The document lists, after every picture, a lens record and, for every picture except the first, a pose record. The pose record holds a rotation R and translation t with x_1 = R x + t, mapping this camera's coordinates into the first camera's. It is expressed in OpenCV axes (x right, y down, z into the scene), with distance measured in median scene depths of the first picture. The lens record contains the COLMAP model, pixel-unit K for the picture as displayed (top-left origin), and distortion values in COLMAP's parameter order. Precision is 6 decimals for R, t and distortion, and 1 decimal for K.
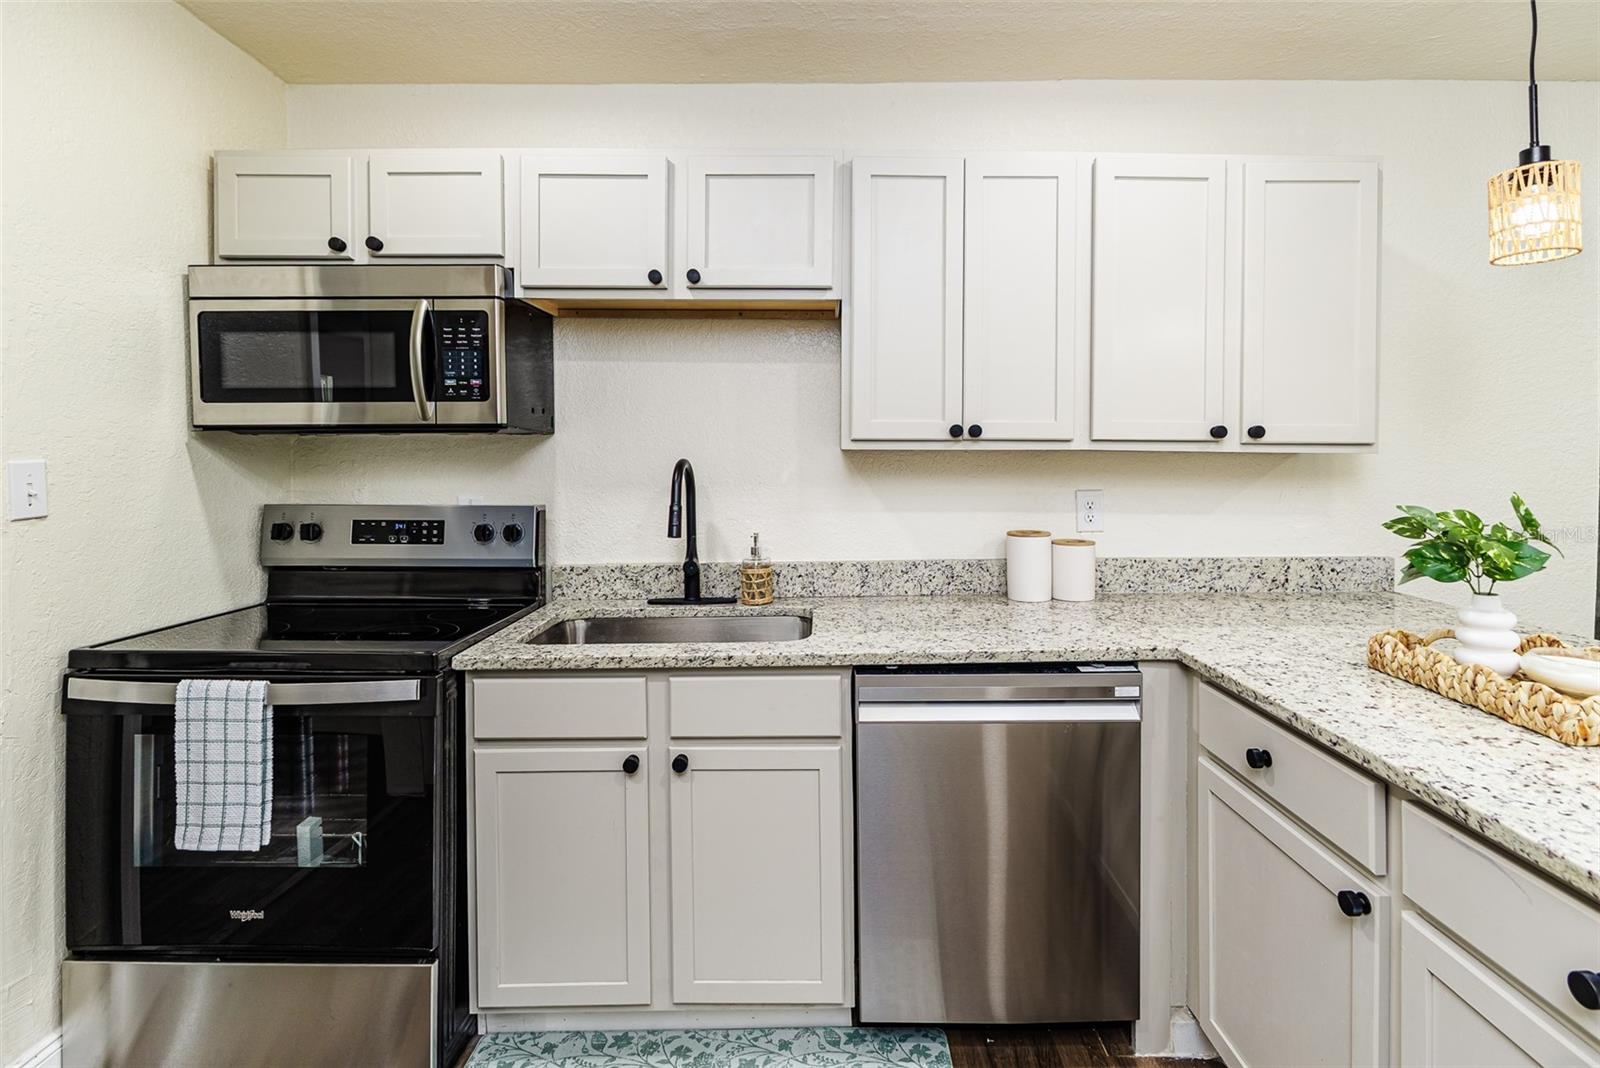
lens RADIAL K [[750.7, 0, 800.7], [0, 750.7, 468.6], [0, 0, 1]] dist [-0.005058, 0.003488]
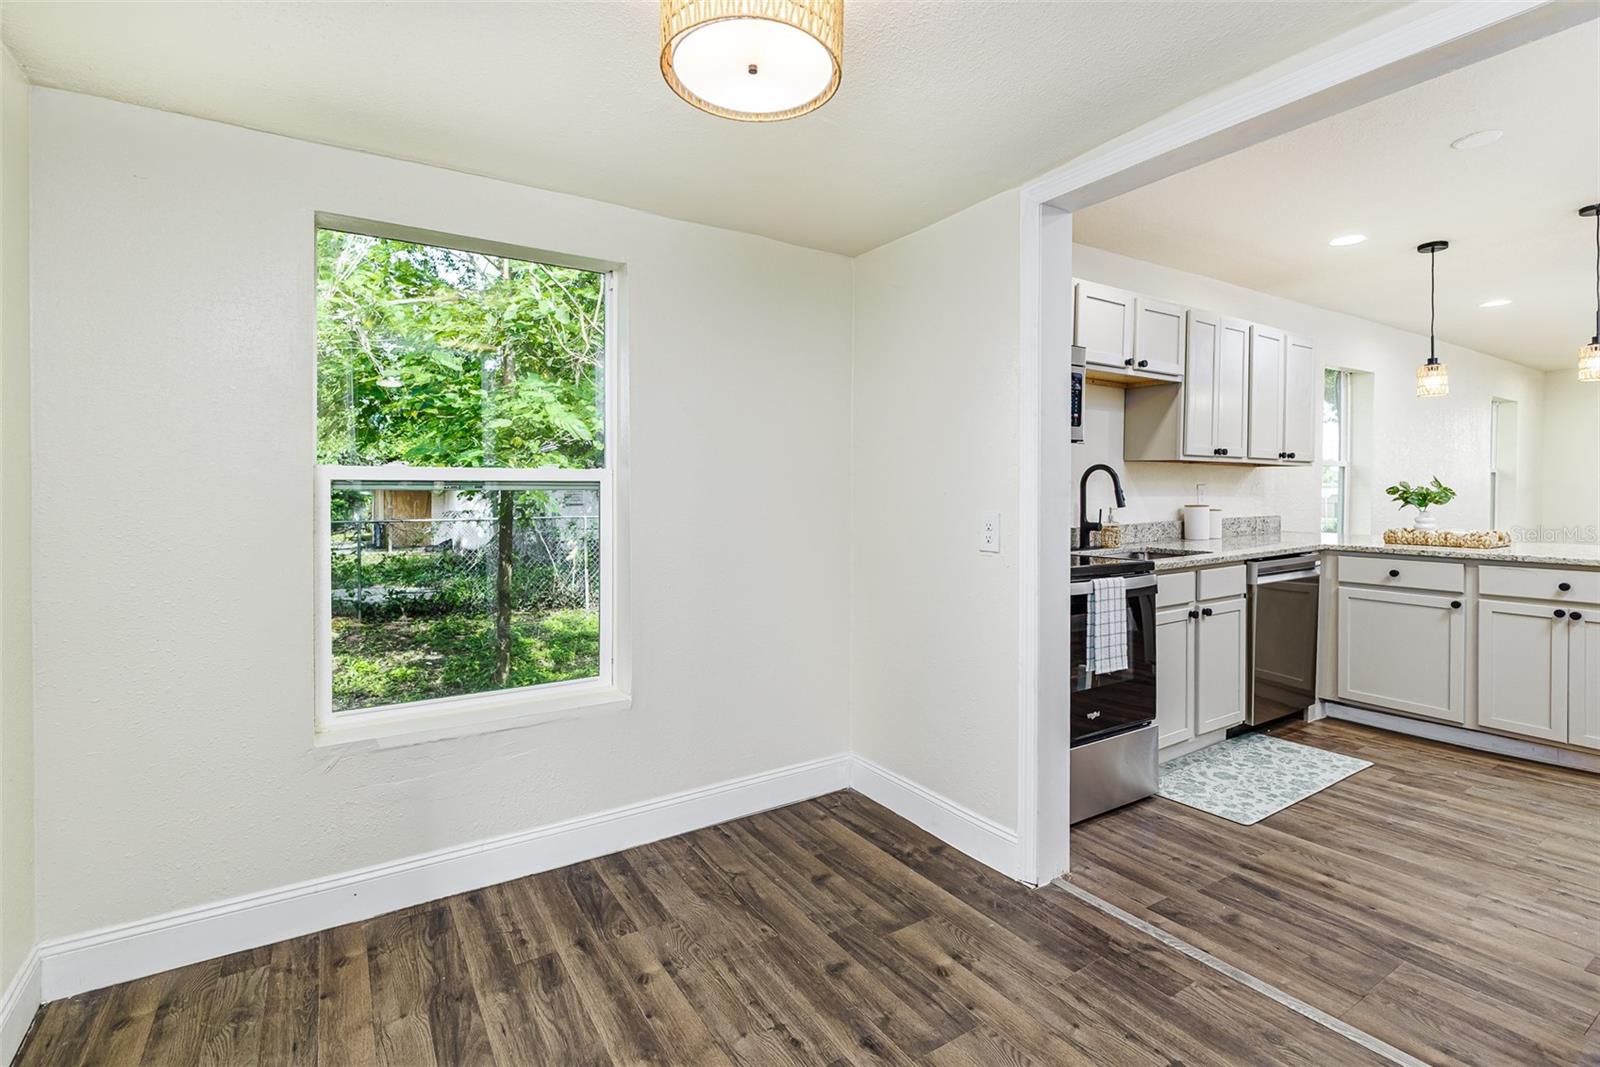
lens RADIAL K [[750.7, 0, 791.0], [0, 750.7, 492.7], [0, 0, 1]] dist [-0.005058, 0.003488]
pose [[0.848974, -0.003145, 0.528426, -1.788215], [0.009361, 0.999915, -0.009089, 0.066080], [-0.528352, 0.012663, 0.848931, -0.101171]]
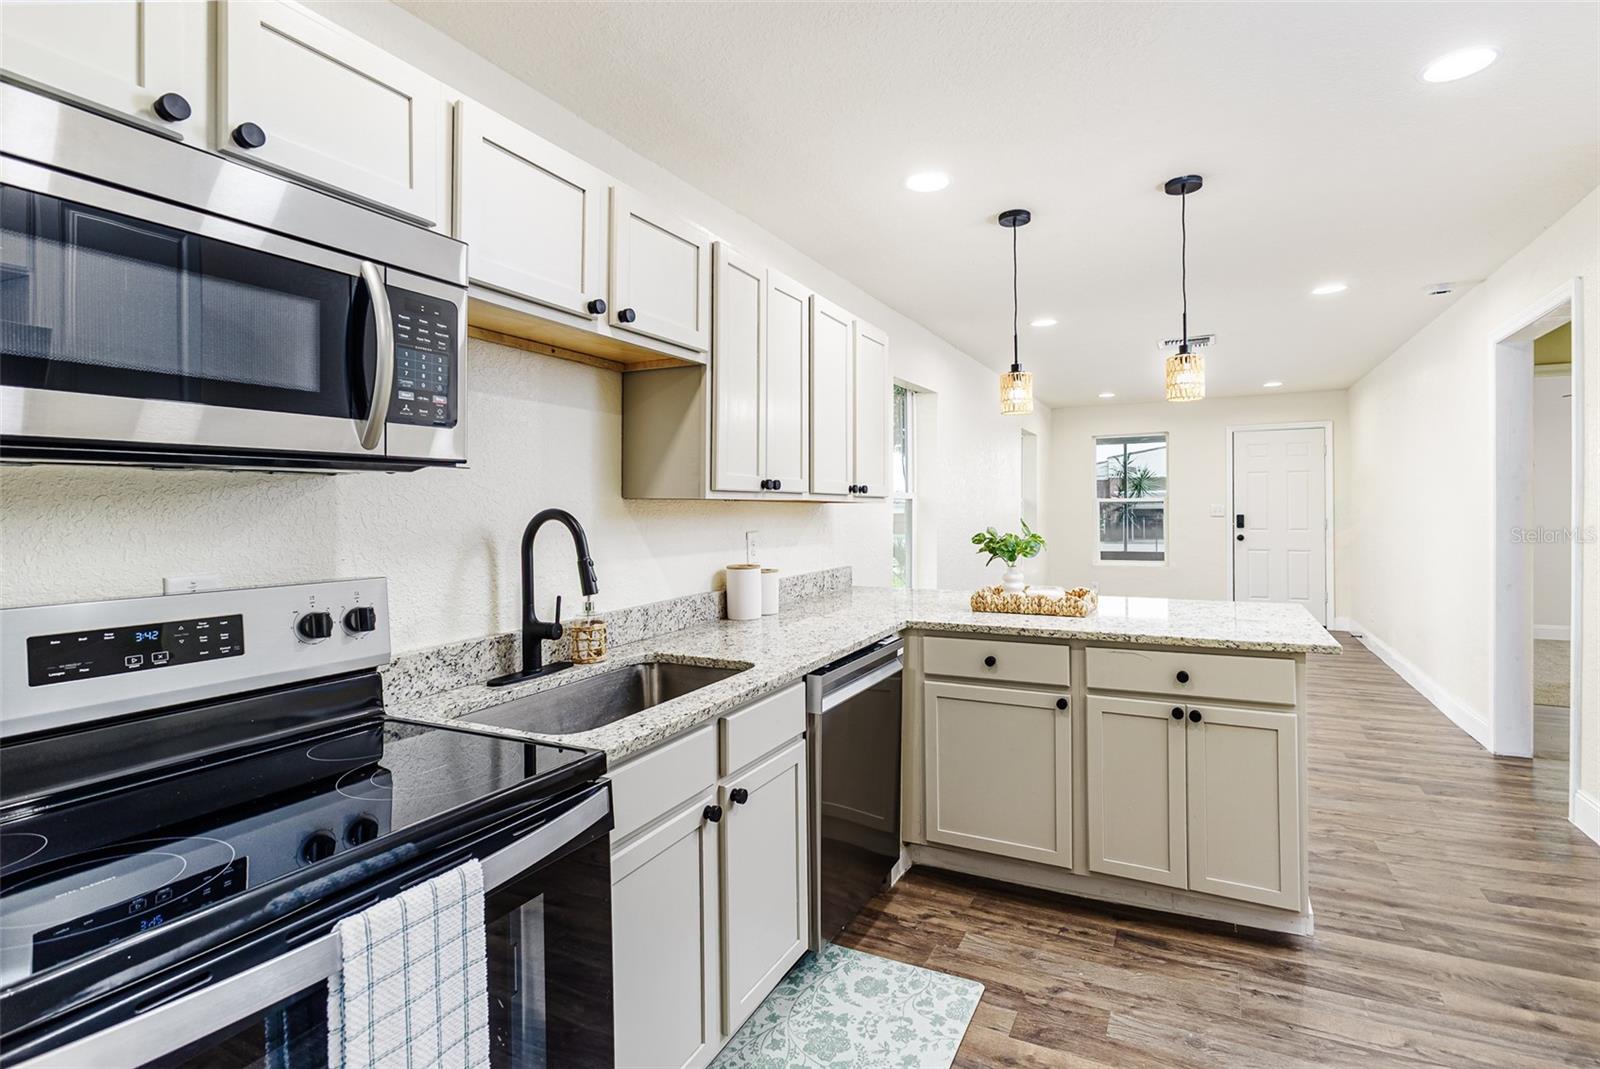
lens RADIAL K [[750.7, 0, 817.5], [0, 750.7, 521.3], [0, 0, 1]] dist [-0.005058, 0.003488]
pose [[0.458928, -0.019843, 0.888252, -0.850412], [0.028826, 0.999557, 0.007436, 0.003998], [-0.888006, 0.022192, 0.459296, 0.340017]]
